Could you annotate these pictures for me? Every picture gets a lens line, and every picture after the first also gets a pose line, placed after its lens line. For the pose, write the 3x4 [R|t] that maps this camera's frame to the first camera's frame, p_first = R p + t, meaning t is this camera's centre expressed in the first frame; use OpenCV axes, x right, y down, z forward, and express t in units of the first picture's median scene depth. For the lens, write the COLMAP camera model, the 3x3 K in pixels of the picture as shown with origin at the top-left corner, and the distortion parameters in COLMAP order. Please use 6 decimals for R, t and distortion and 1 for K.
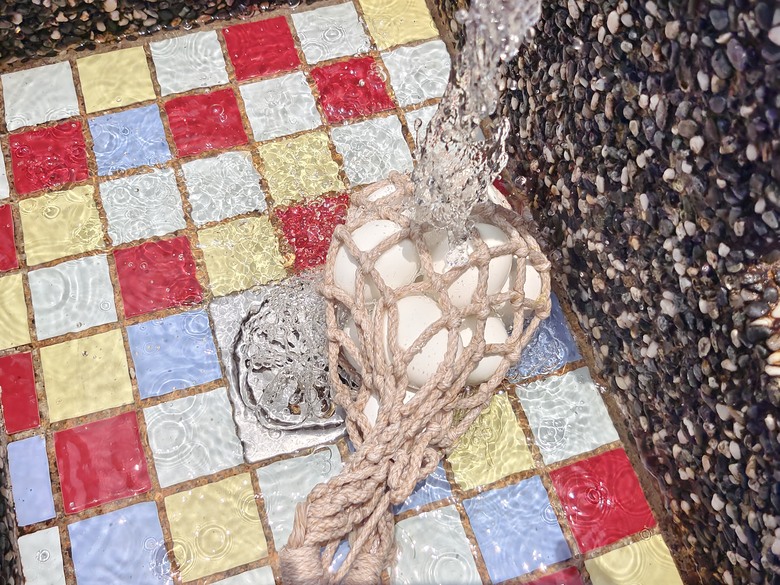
lens RADIAL K [[788.3, 0, 390.0], [0, 788.3, 292.5], [0, 0, 1]] dist [-0.015107, -0.040212]
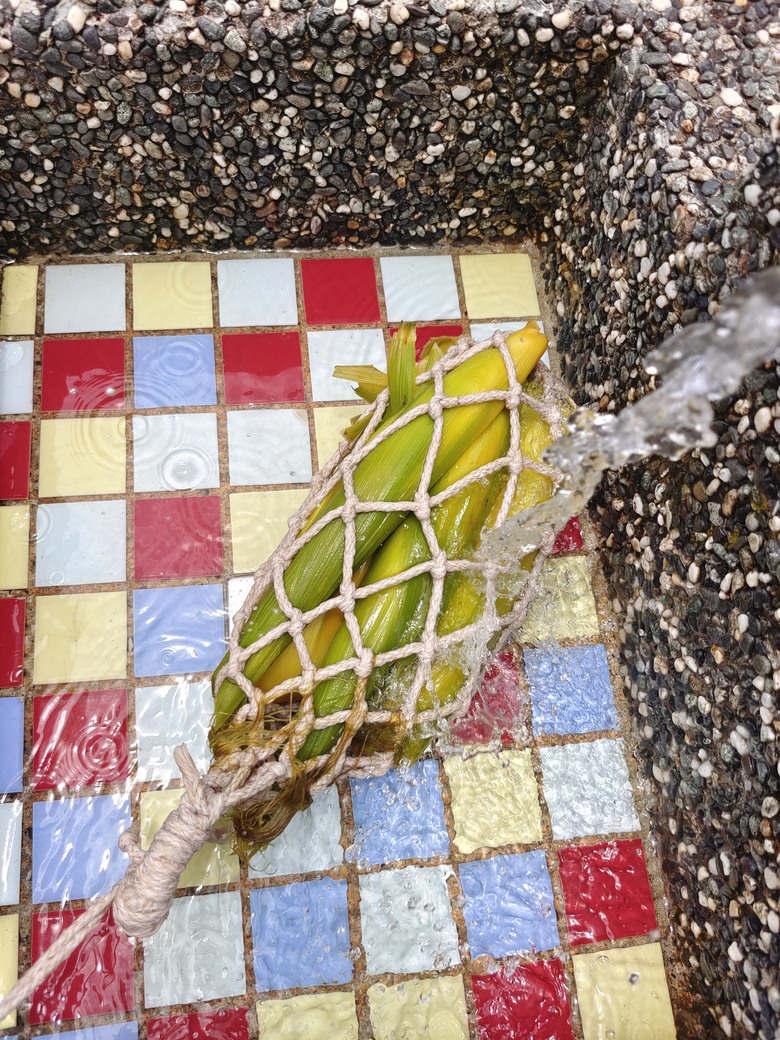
lens RADIAL K [[804.6, 0, 390.0], [0, 804.6, 520.0], [0, 0, 1]] dist [-0.041761, -0.011830]
pose [[0.978358, 0.206802, -0.006906, -0.064922], [-0.205269, 0.974230, 0.093494, -0.202279], [0.026062, -0.090053, 0.995596, 0.115062]]
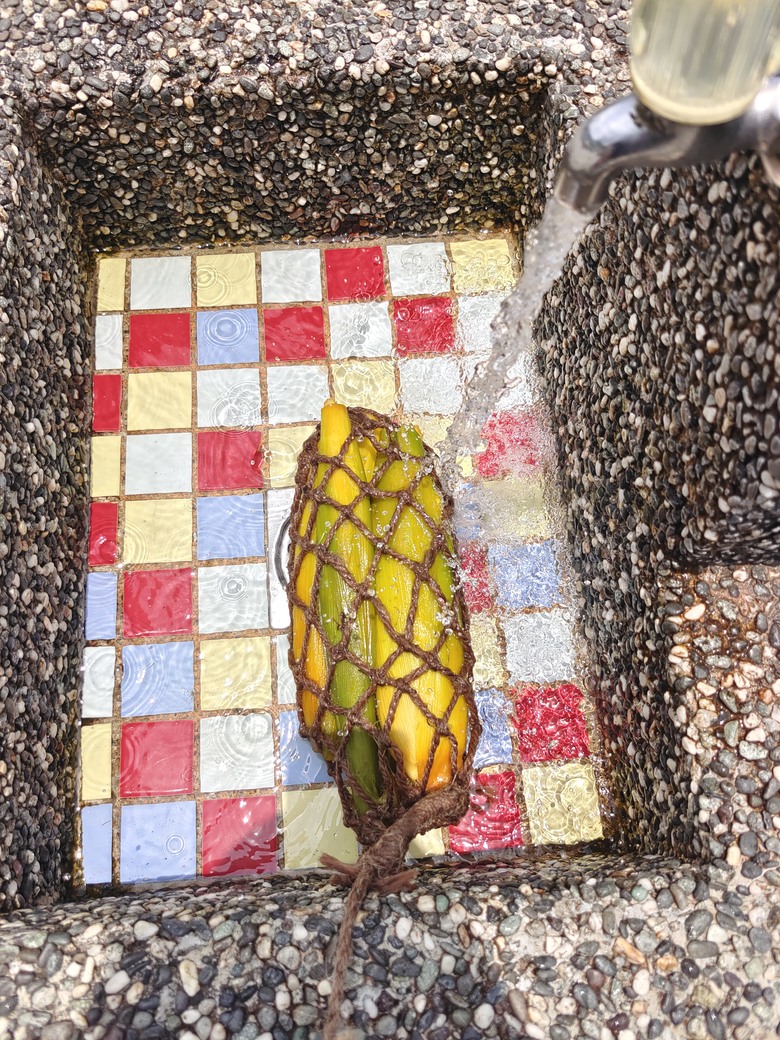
lens RADIAL K [[823.6, 0, 390.0], [0, 823.6, 520.0], [0, 0, 1]] dist [0.022659, -0.094336]
pose [[0.973687, 0.205574, -0.098355, 0.098331], [-0.196443, 0.975900, 0.095020, -0.114884], [0.115518, -0.073199, 0.990605, -0.255546]]
